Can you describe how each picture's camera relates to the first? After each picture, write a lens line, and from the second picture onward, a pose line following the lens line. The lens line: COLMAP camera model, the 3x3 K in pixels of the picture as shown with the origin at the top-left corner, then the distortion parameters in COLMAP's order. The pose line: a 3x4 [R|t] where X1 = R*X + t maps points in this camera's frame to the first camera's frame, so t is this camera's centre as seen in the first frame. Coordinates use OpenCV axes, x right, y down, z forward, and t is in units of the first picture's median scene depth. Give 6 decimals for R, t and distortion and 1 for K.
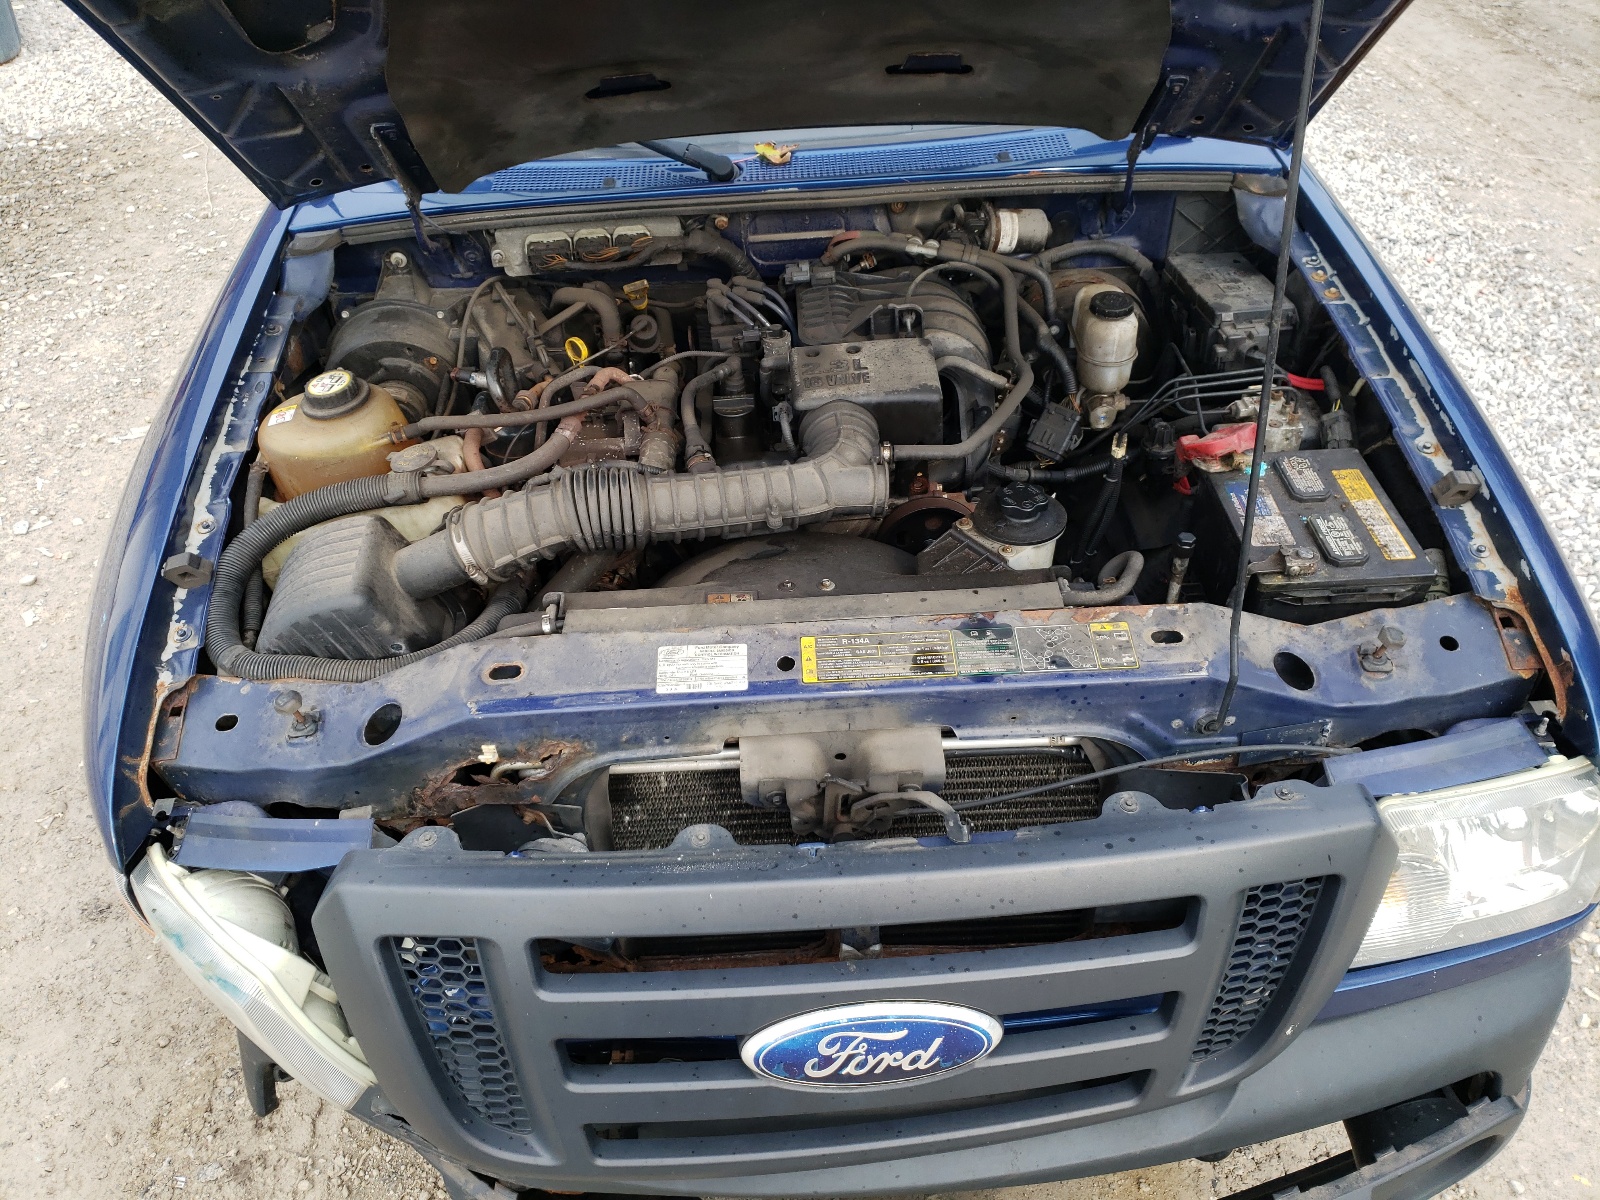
lens RADIAL K [[1115.5, 0, 788.4], [0, 1115.5, 598.1], [0, 0, 1]] dist [0.159345, -0.141626]
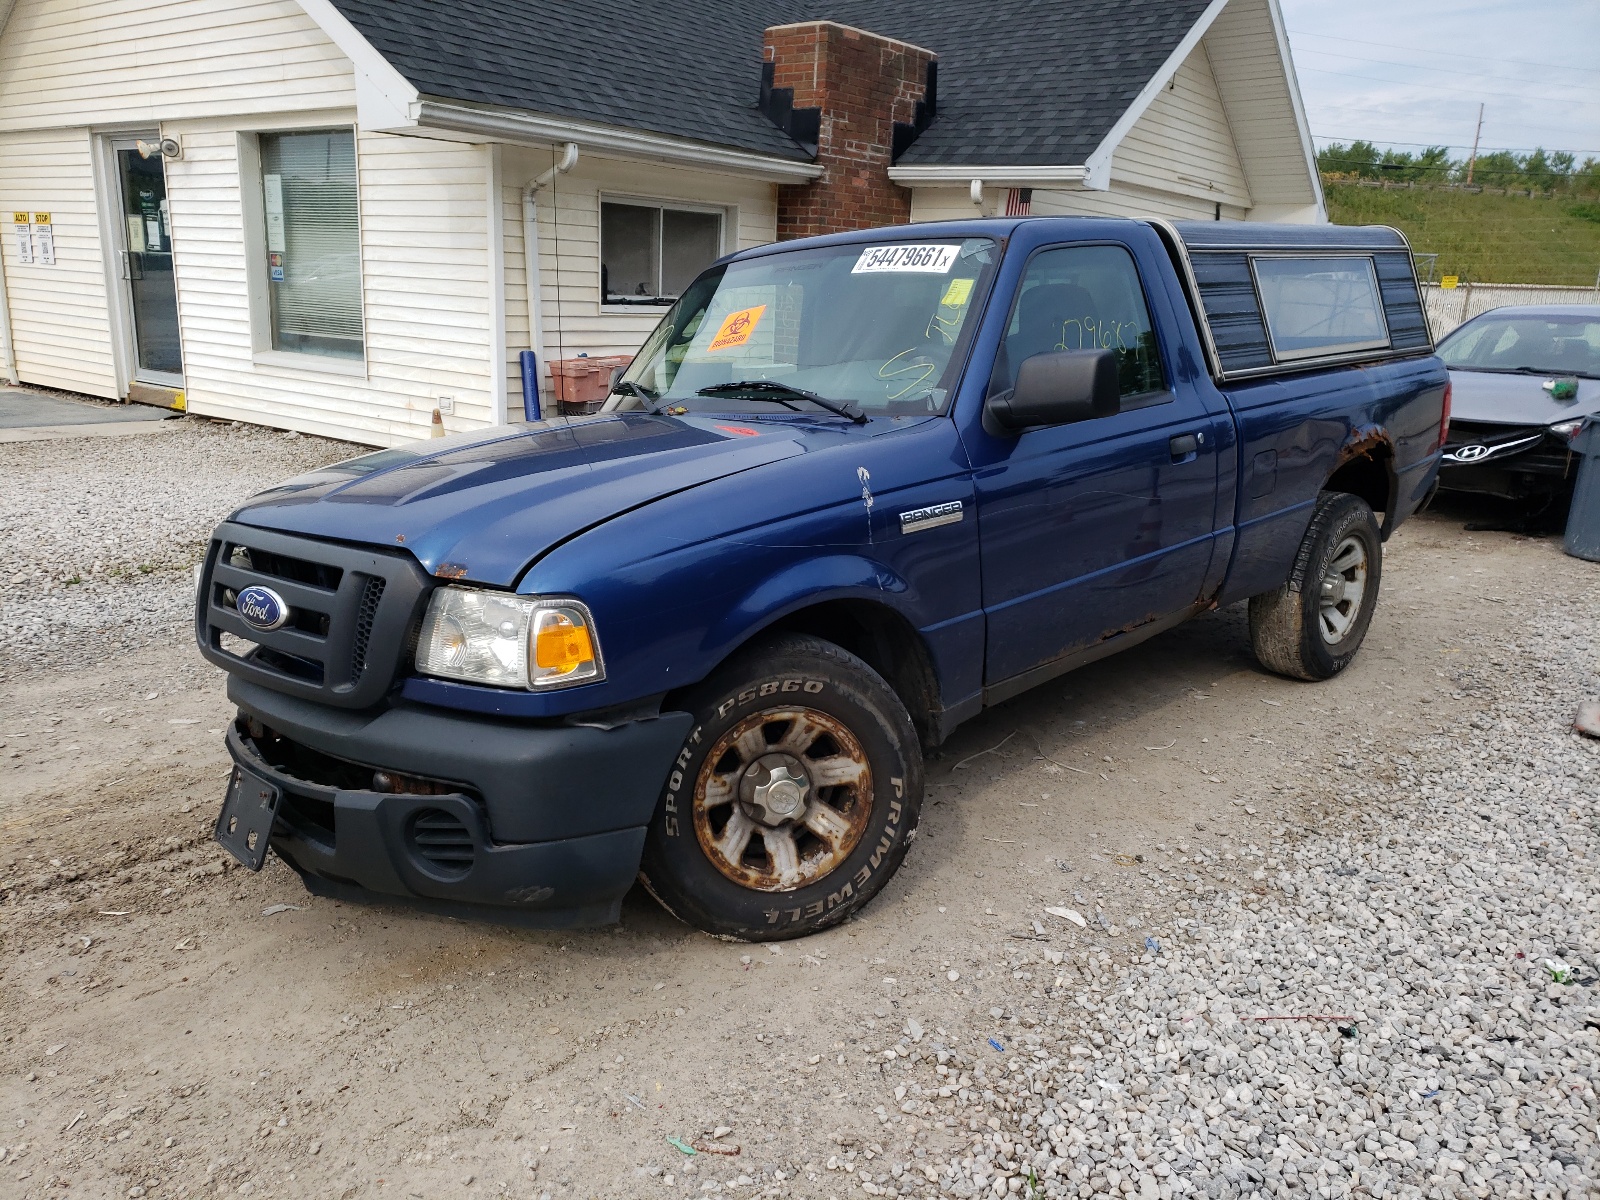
lens RADIAL K [[1225.6, 0, 800.0], [0, 1225.6, 600.0], [0, 0, 1]] dist [0.052393, -0.107344]
pose [[0.675533, 0.157786, -0.720249, 1.778770], [-0.486354, 0.829547, -0.274430, 0.342704], [0.554180, 0.535682, 0.637126, -0.051445]]
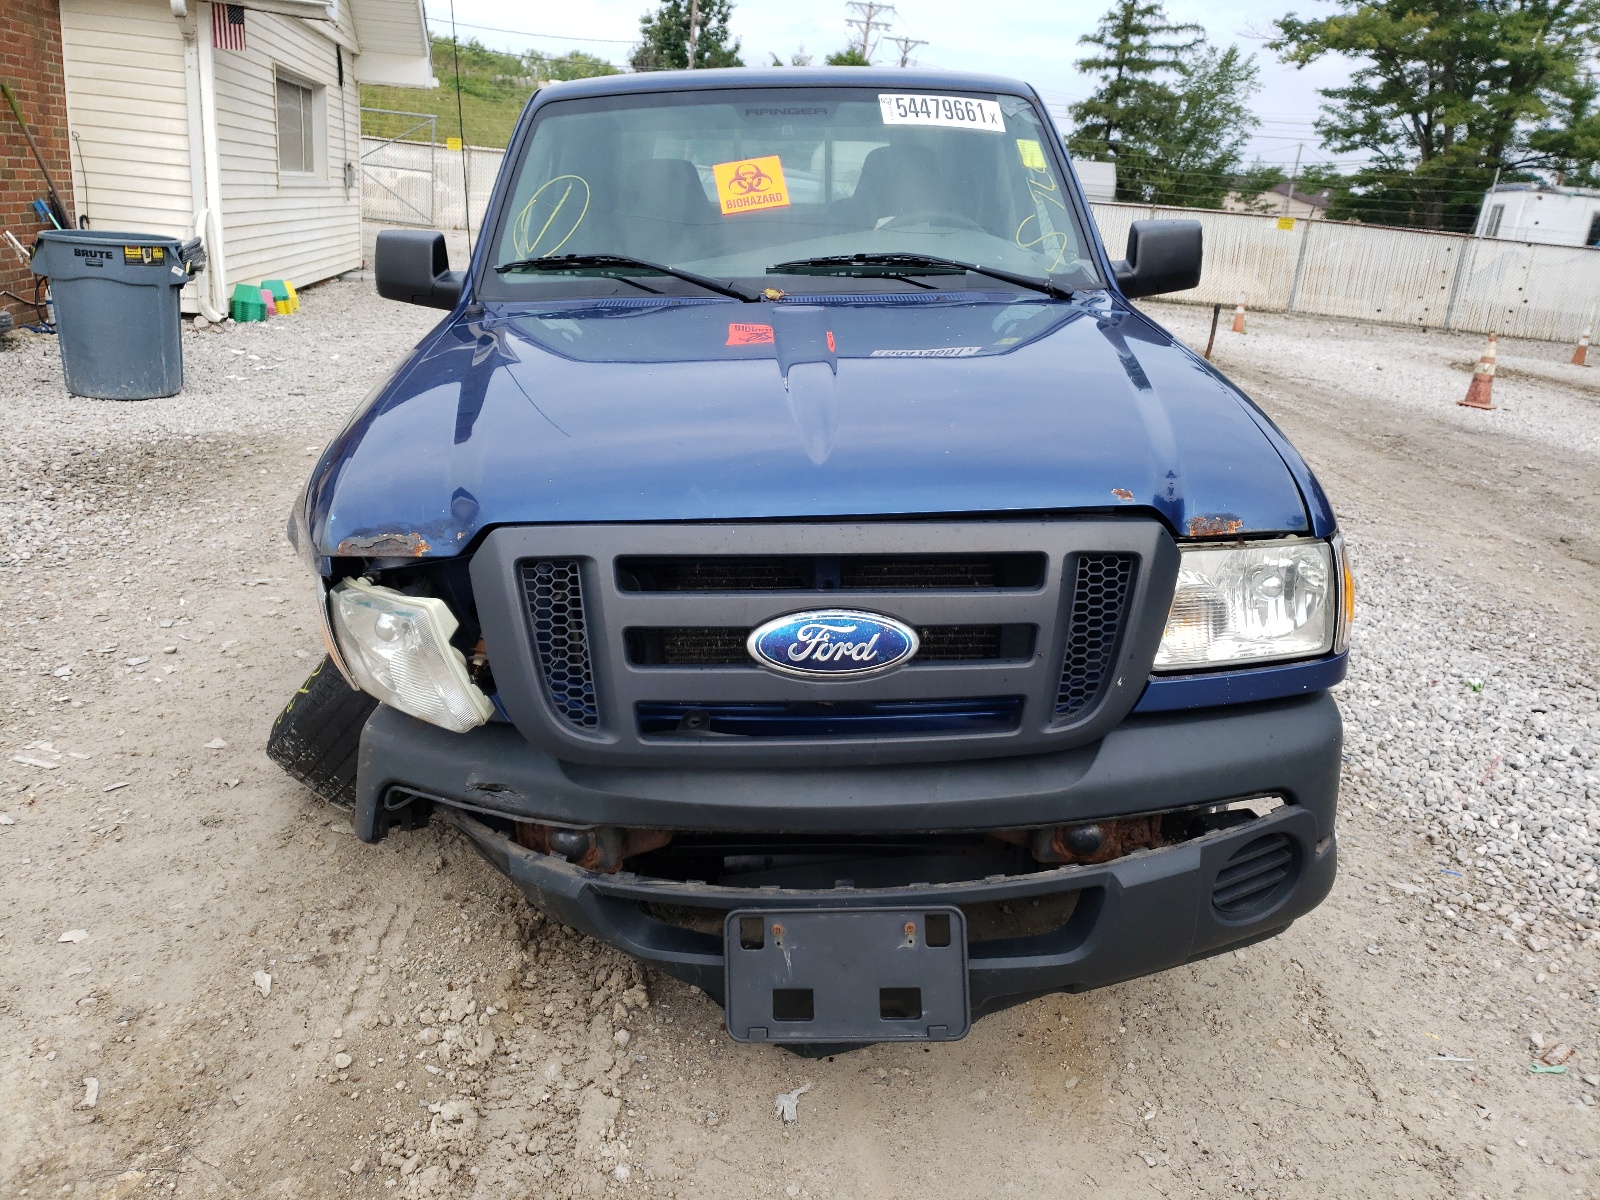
lens RADIAL K [[1225.6, 0, 800.0], [0, 1225.6, 600.0], [0, 0, 1]] dist [0.052393, -0.107344]
pose [[0.999345, 0.036153, 0.001510, 0.015478], [-0.032530, 0.915921, -0.400037, 0.625788], [-0.015845, 0.399726, 0.916498, -0.331220]]
